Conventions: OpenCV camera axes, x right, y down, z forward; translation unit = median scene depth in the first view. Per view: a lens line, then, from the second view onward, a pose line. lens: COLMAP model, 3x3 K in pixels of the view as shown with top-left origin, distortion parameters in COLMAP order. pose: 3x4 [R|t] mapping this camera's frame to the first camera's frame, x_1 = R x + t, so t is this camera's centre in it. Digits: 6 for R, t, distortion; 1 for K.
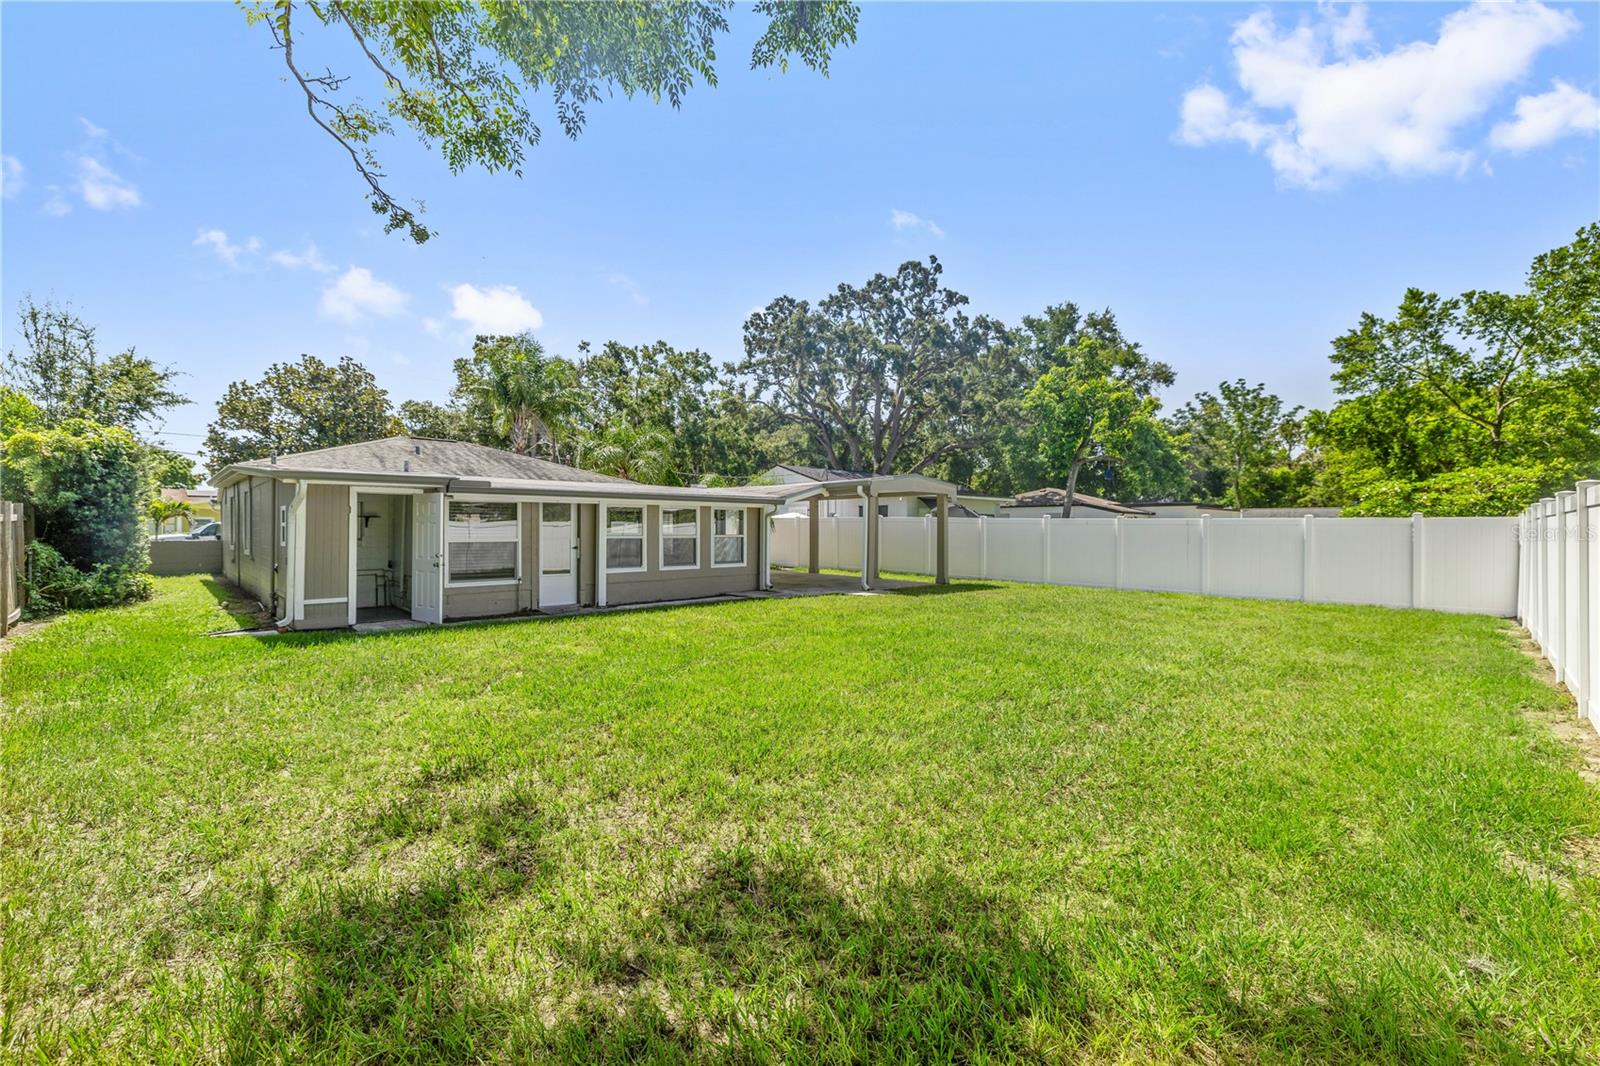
lens RADIAL K [[676.9, 0, 787.0], [0, 676.9, 528.3], [0, 0, 1]] dist [0.000879, 0.000078]
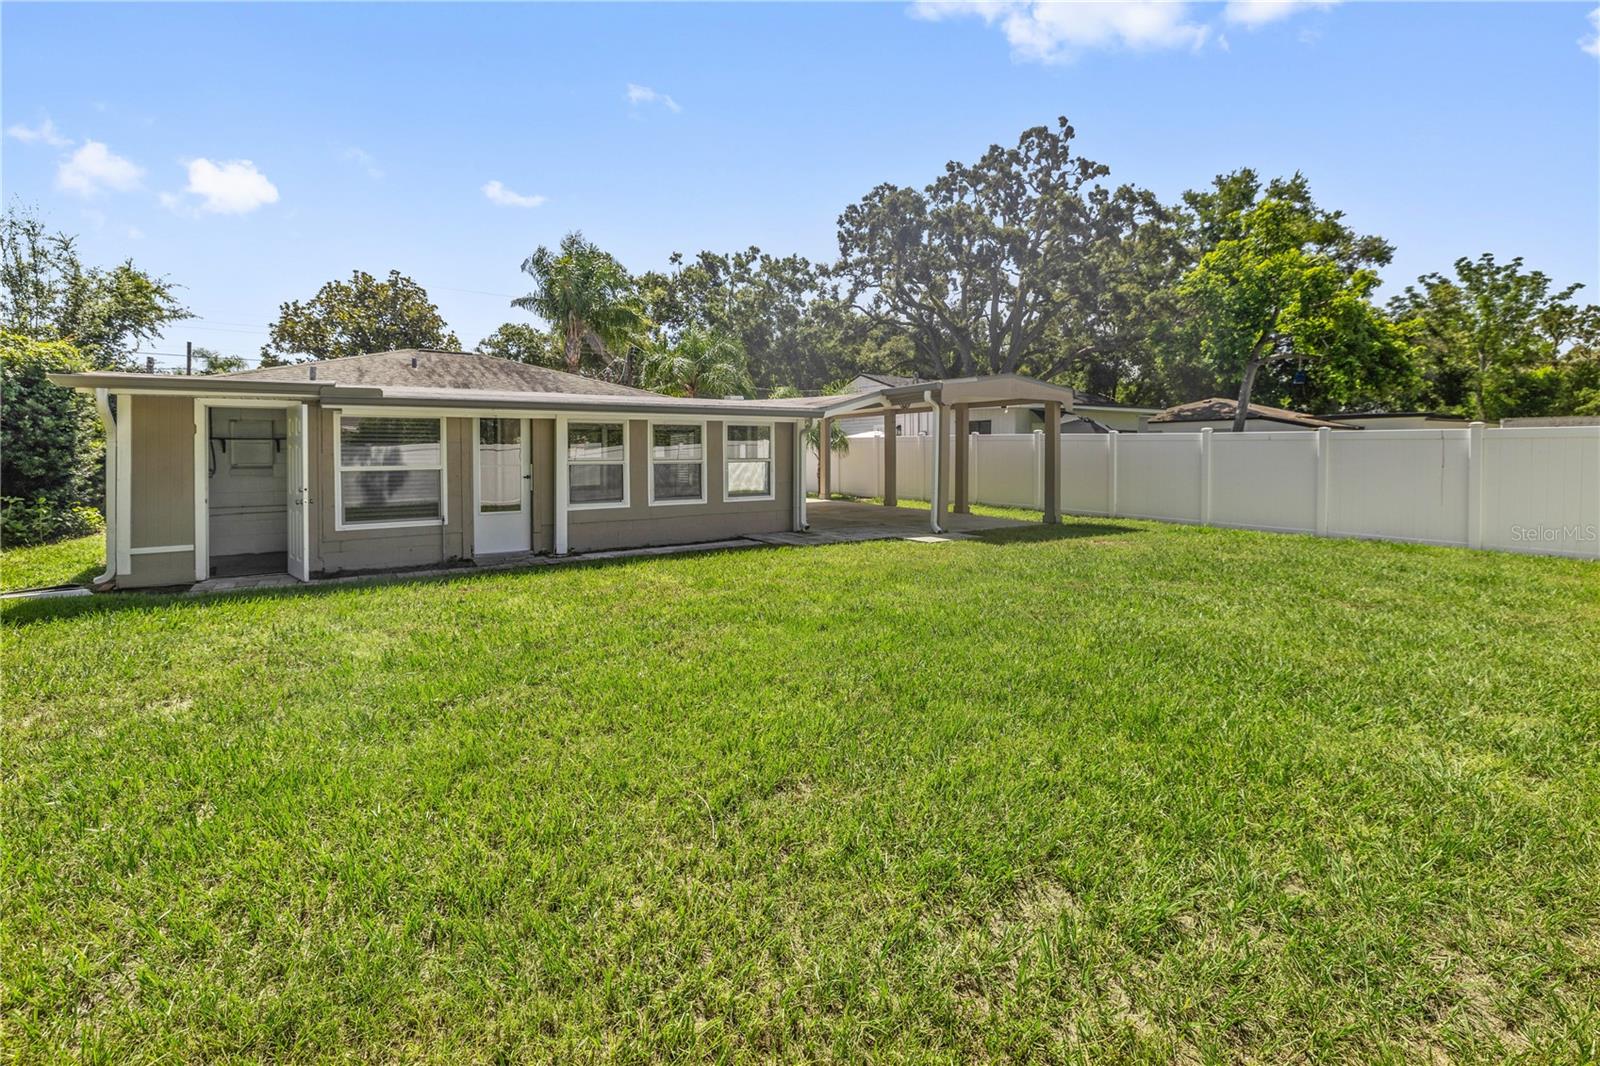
lens RADIAL K [[701.9, 0, 789.3], [0, 701.9, 468.8], [0, 0, 1]] dist [0.000734, 0.000268]
pose [[0.984042, -0.003411, -0.177903, 0.037708], [0.007811, 0.999681, 0.024034, 0.000871], [0.177764, -0.025040, 0.983755, 0.088592]]
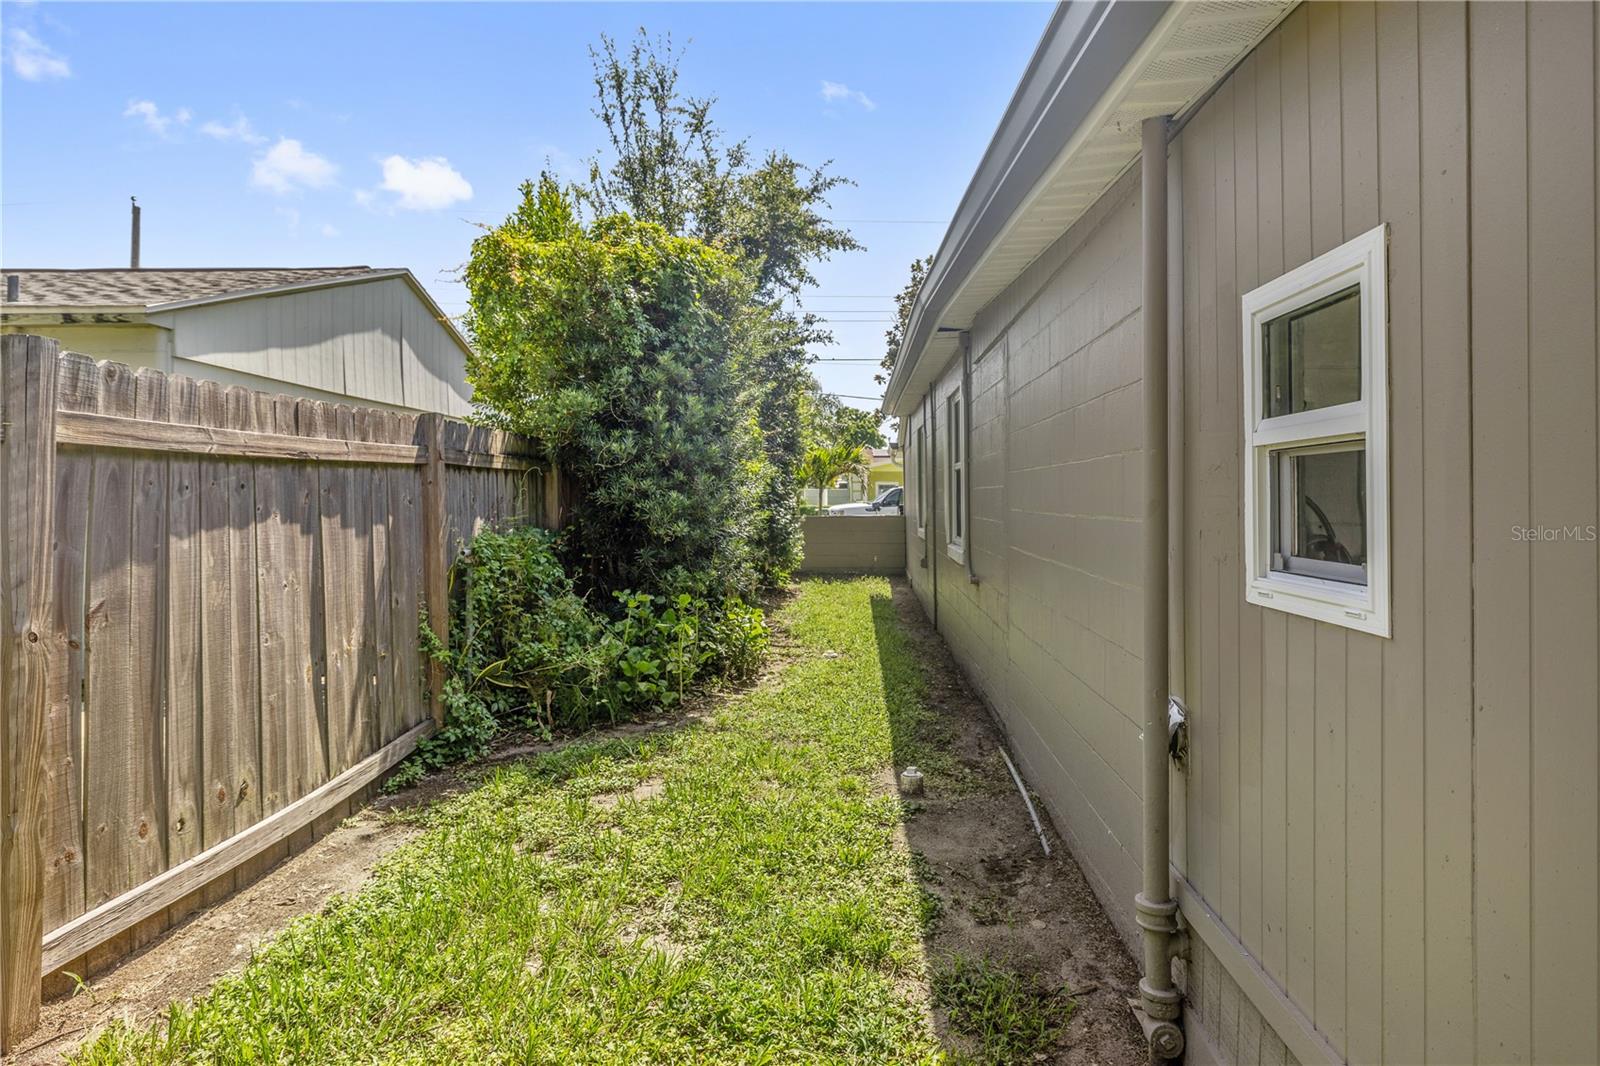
lens RADIAL K [[872.3, 0, 801.8], [0, 872.3, 501.4], [0, 0, 1]] dist [-0.000355, -0.000025]
pose [[0.686047, -0.003986, -0.727546, -0.189732], [0.008969, 0.999955, 0.002980, 0.001873], [0.727502, -0.008570, 0.686052, 0.228465]]
